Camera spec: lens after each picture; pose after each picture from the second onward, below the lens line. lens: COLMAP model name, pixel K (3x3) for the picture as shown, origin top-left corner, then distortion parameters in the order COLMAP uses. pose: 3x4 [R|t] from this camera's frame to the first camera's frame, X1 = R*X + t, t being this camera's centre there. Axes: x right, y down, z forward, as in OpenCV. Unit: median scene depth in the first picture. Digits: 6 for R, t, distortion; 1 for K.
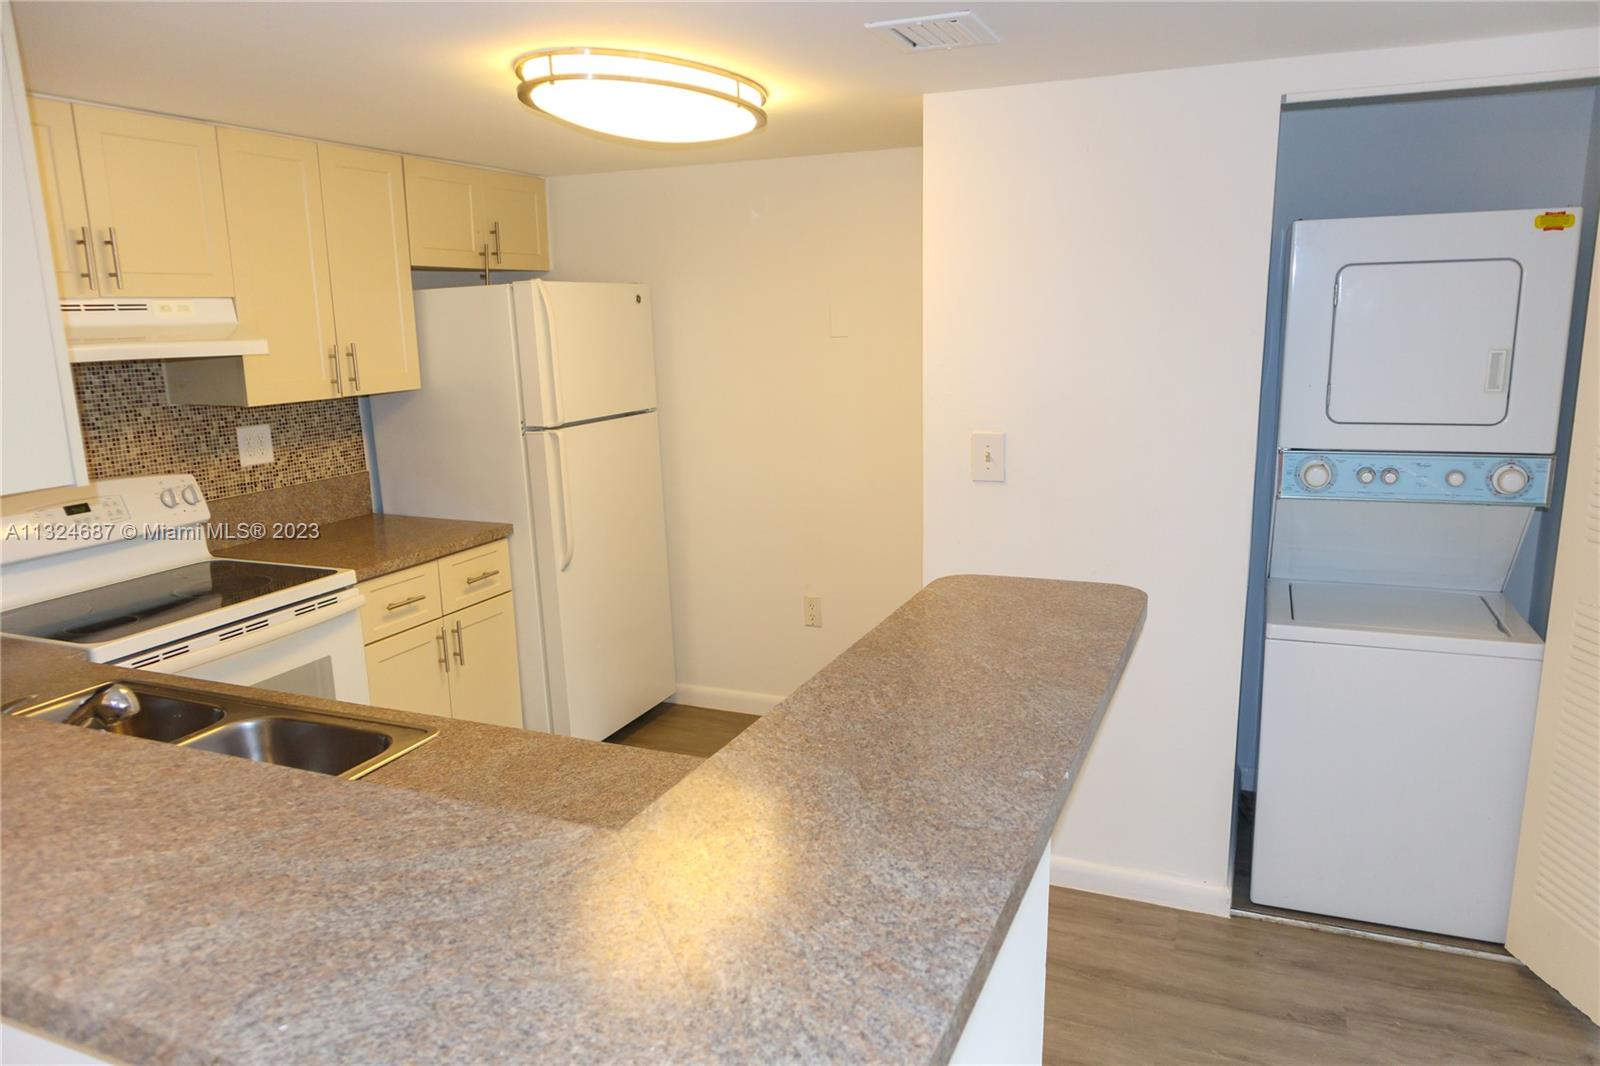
lens RADIAL K [[1075.9, 0, 803.0], [0, 1075.9, 535.0], [0, 0, 1]] dist [0.000071, 0.002946]
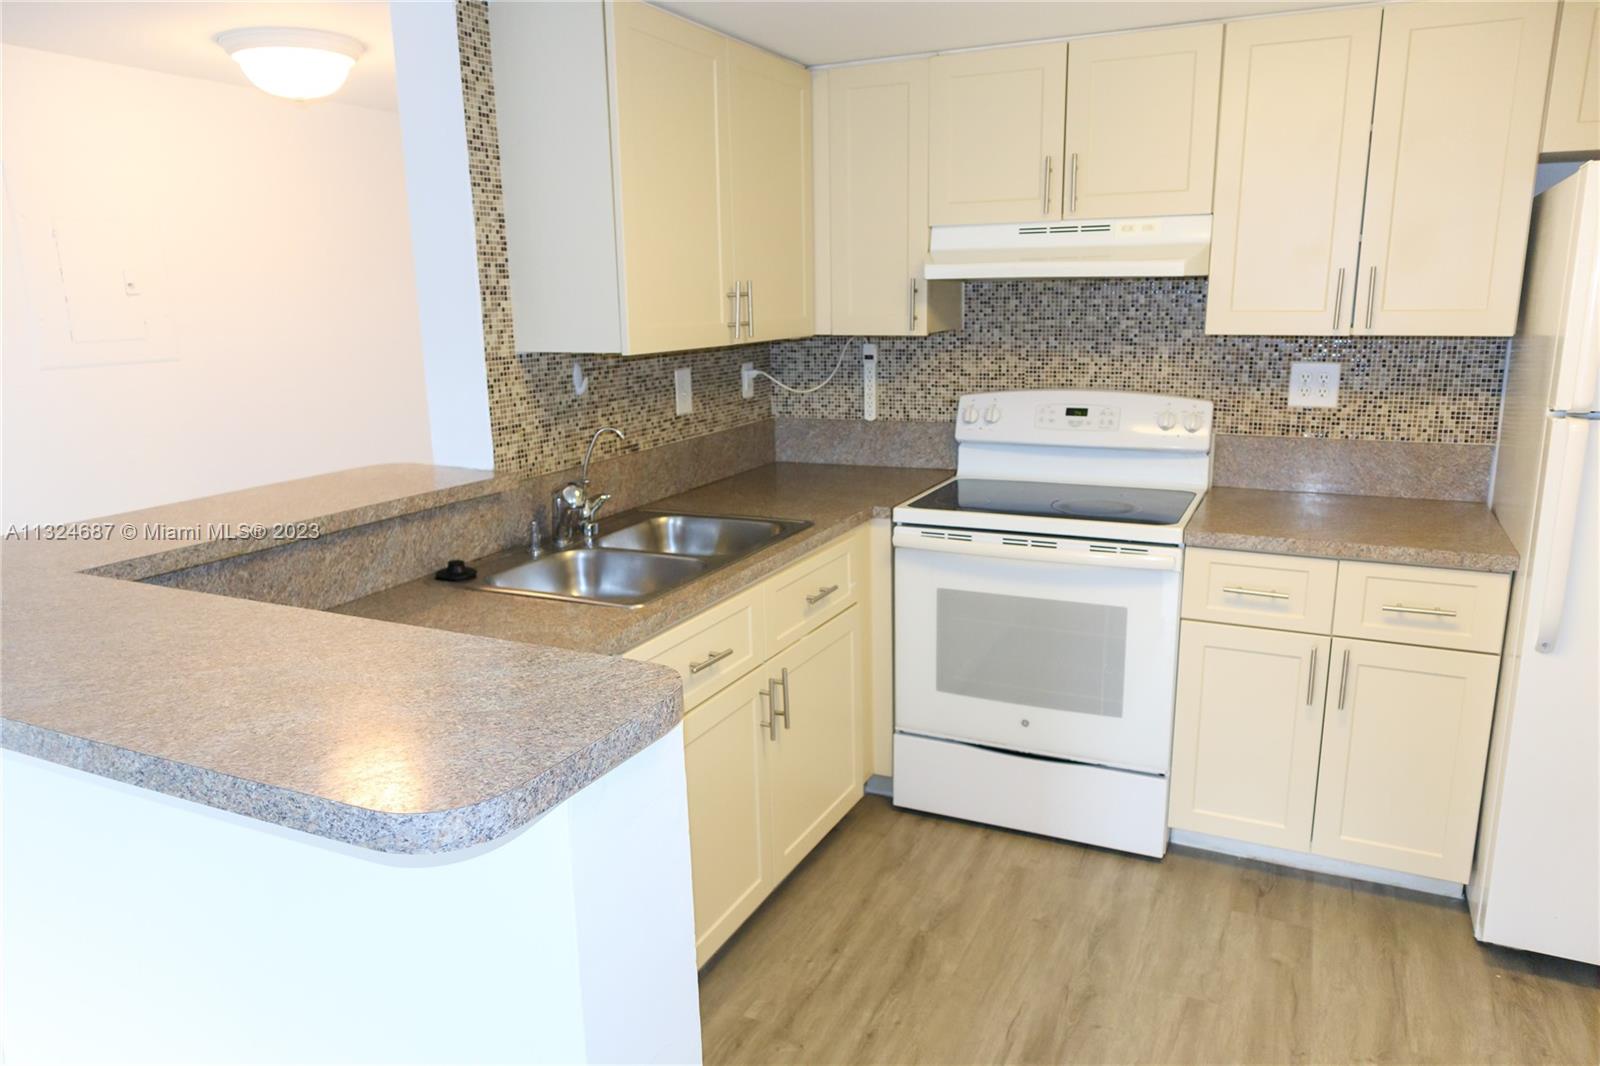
lens RADIAL K [[1074.8, 0, 804.0], [0, 1074.8, 536.1], [0, 0, 1]] dist [-0.000861, -0.006381]
pose [[-0.040780, 0.247515, -0.968026, 0.400322], [-0.189444, 0.949343, 0.250718, -0.111919], [0.981044, 0.193611, 0.008176, 0.638638]]
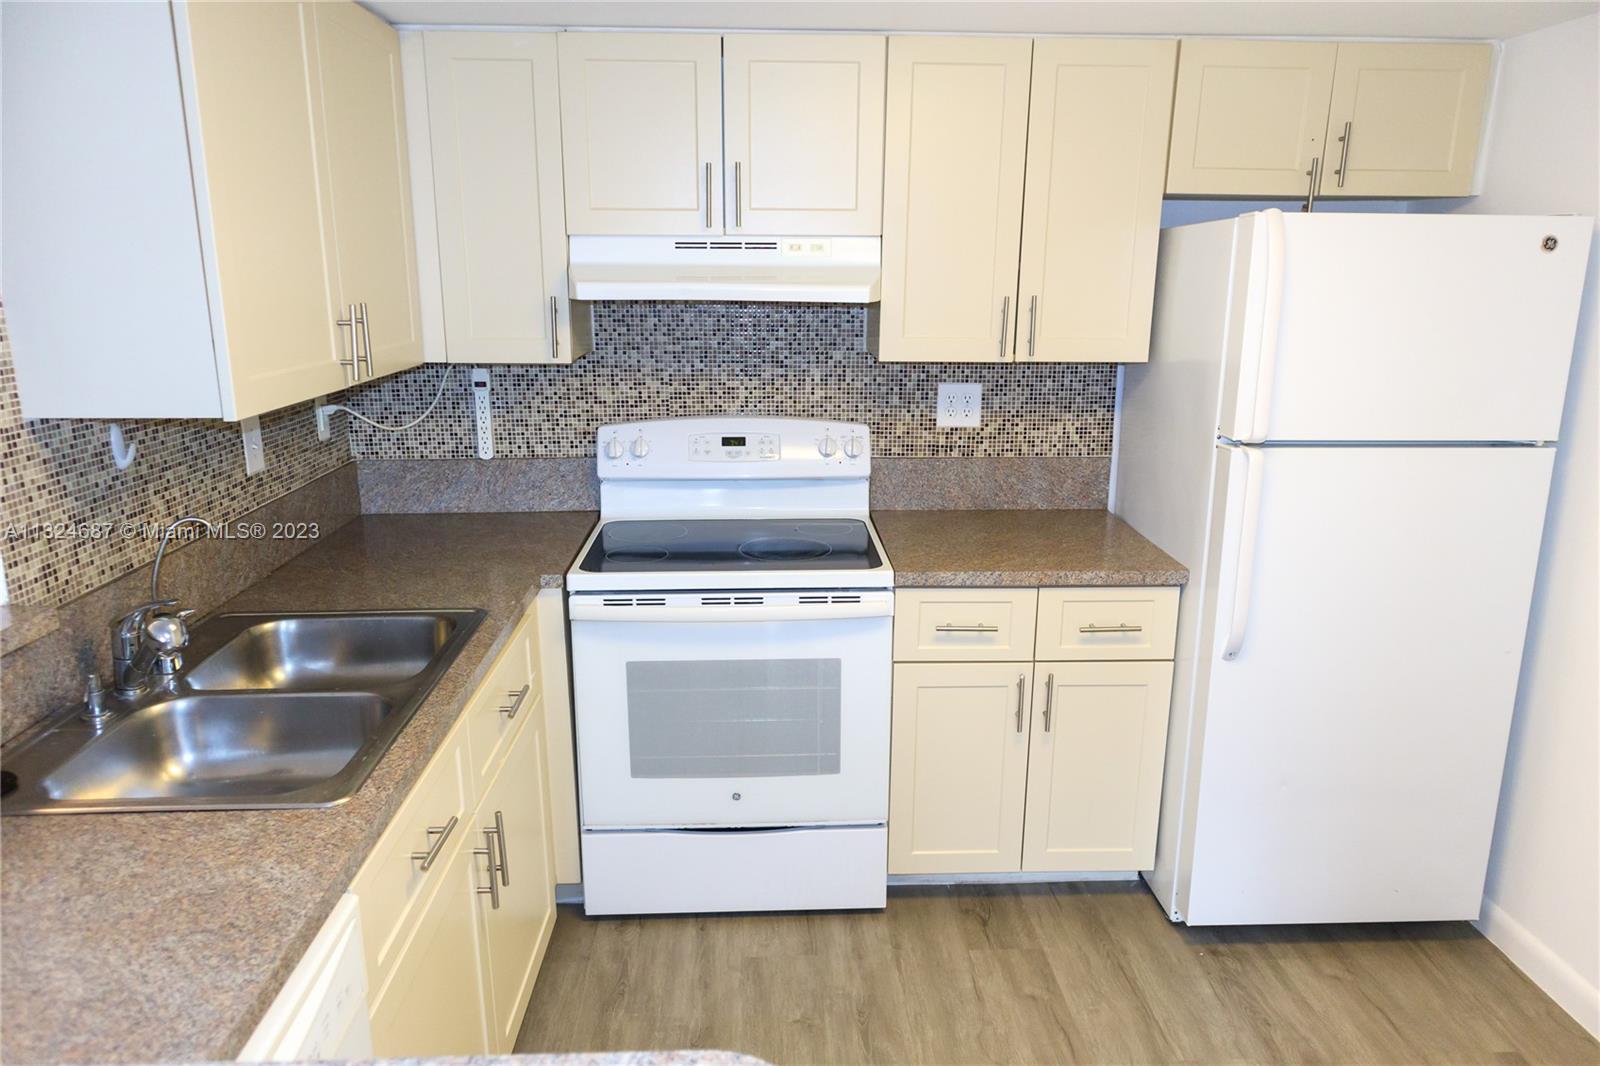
lens RADIAL K [[1069.9, 0, 803.7], [0, 1069.9, 535.6], [0, 0, 1]] dist [-0.002355, -0.002006]
pose [[0.433315, 0.246966, -0.866745, 0.236099], [-0.200628, 0.964022, 0.174383, -0.112888], [0.878628, 0.098330, 0.467274, 0.508964]]
